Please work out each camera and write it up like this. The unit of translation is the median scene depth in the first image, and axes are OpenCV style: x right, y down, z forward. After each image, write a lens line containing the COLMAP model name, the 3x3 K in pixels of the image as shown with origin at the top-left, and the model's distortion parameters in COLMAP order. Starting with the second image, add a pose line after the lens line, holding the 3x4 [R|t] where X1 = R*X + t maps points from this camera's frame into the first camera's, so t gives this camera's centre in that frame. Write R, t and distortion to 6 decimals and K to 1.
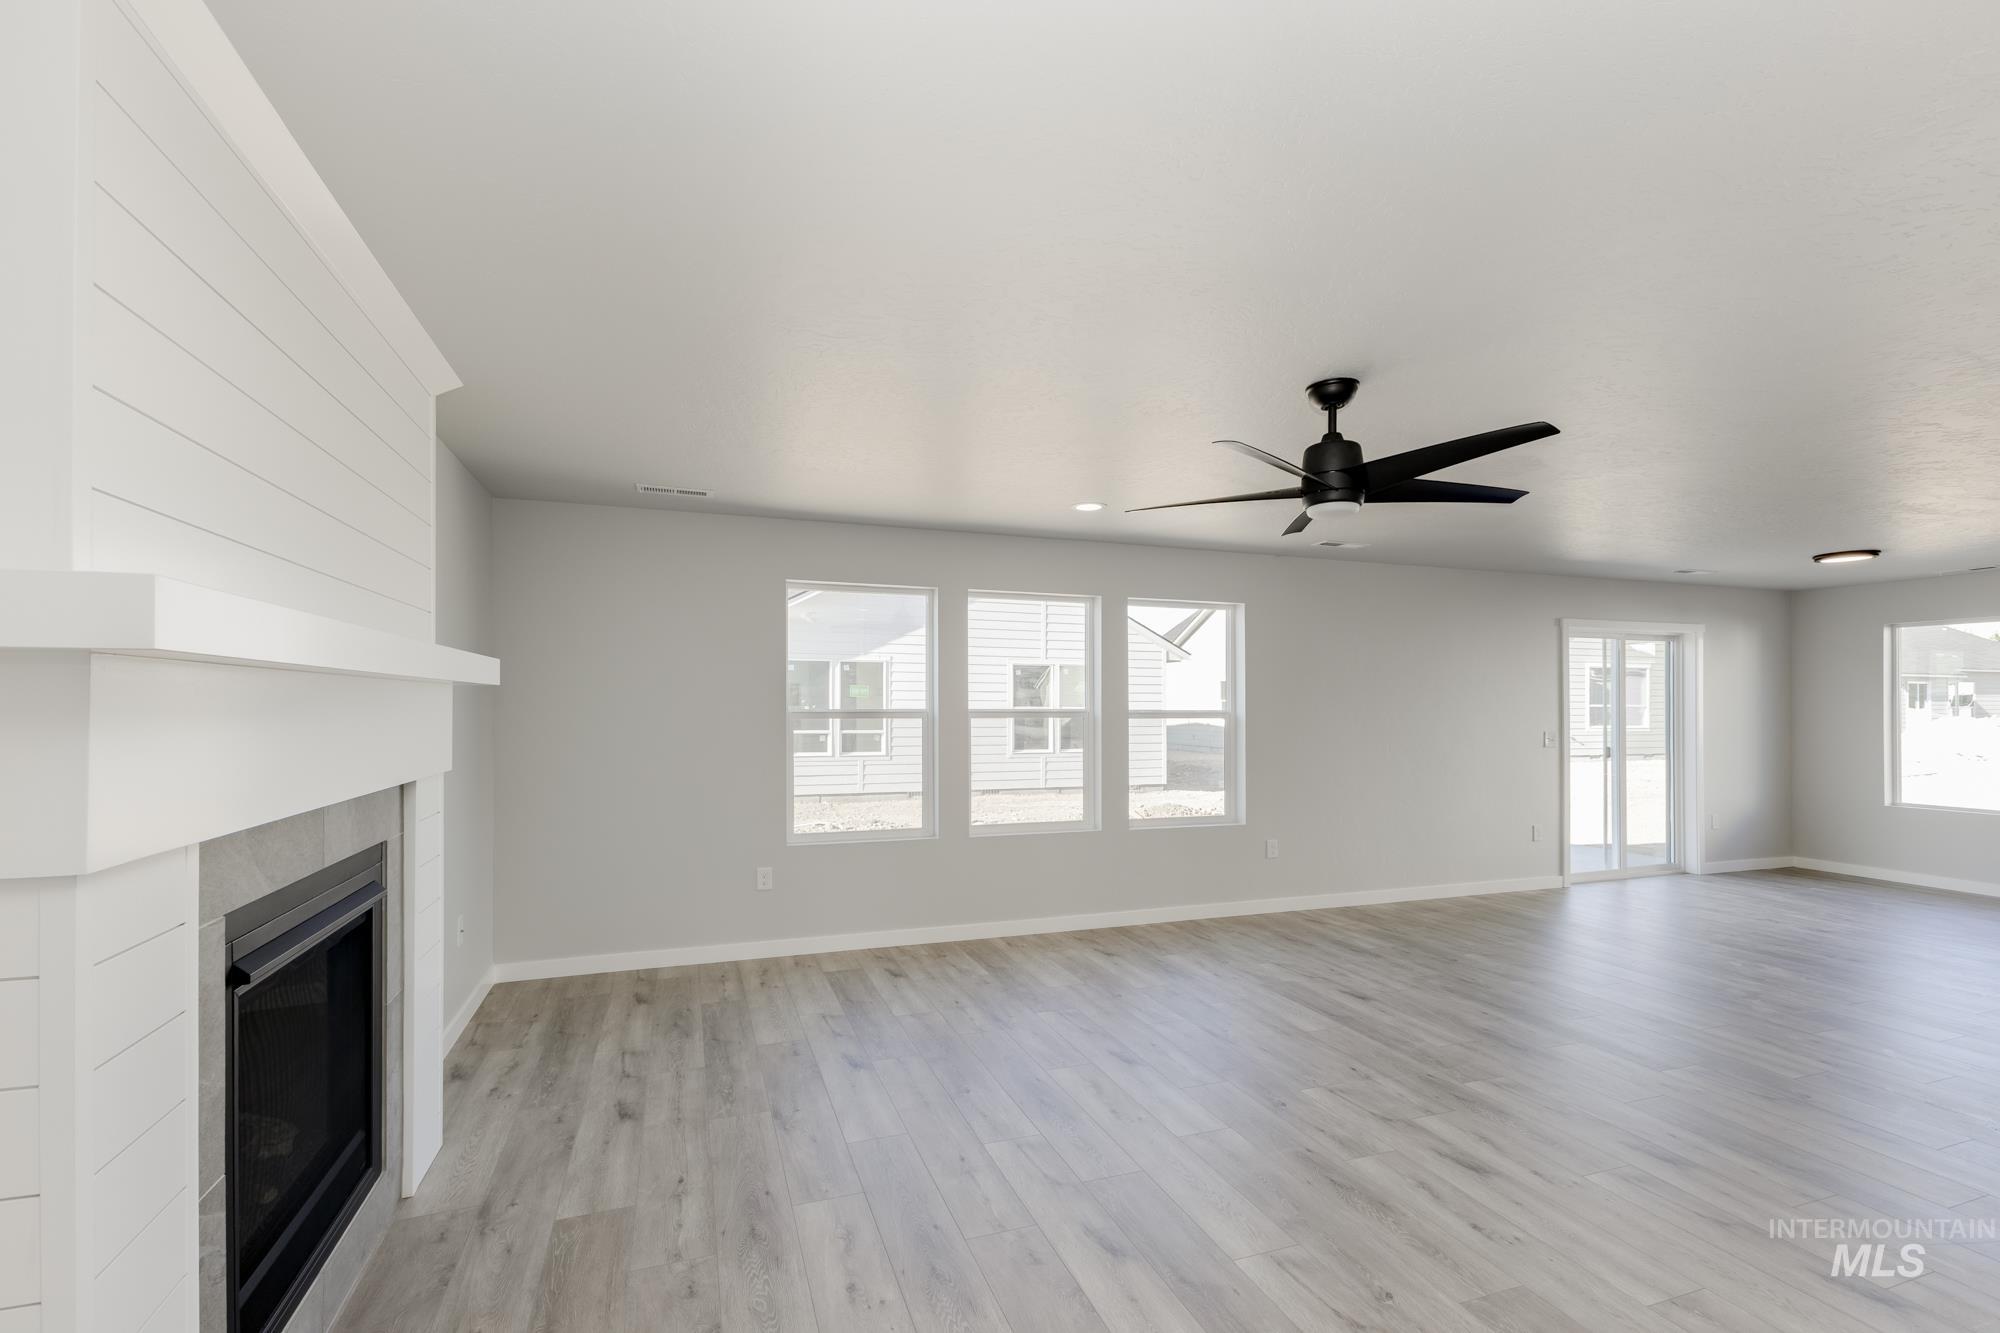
lens RADIAL K [[861.0, 0, 998.8], [0, 861.0, 716.8], [0, 0, 1]] dist [0.001003, -0.000048]
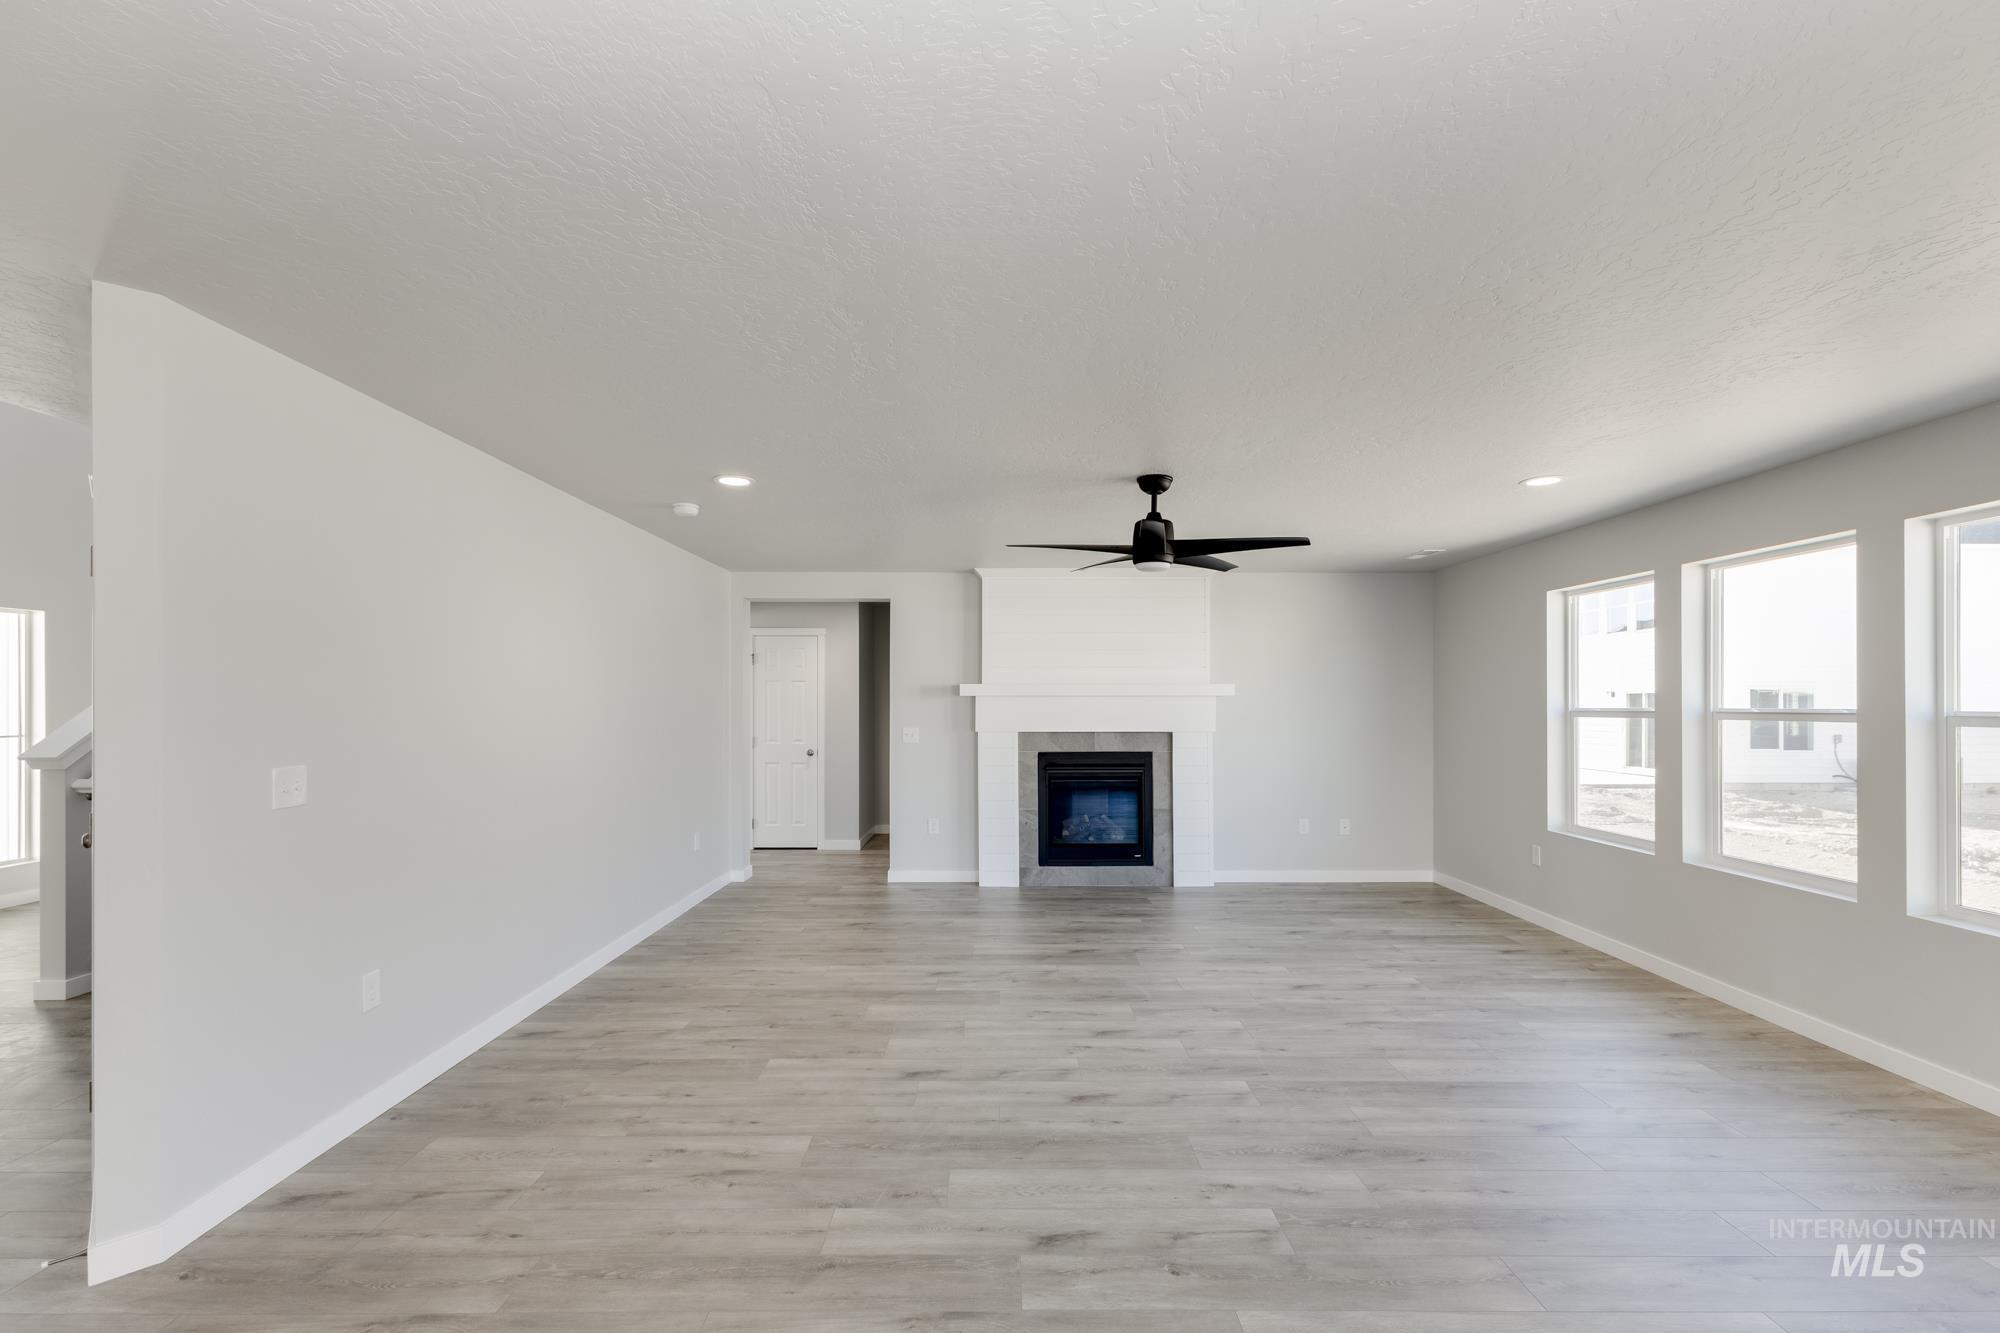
lens RADIAL K [[871.5, 0, 1016.8], [0, 871.5, 707.7], [0, 0, 1]] dist [-0.010781, 0.000140]
pose [[-0.318026, 0.000688, -0.948082, 1.121954], [-0.013561, 0.999894, 0.005275, -0.006488], [0.947985, 0.014534, -0.317983, 0.756793]]
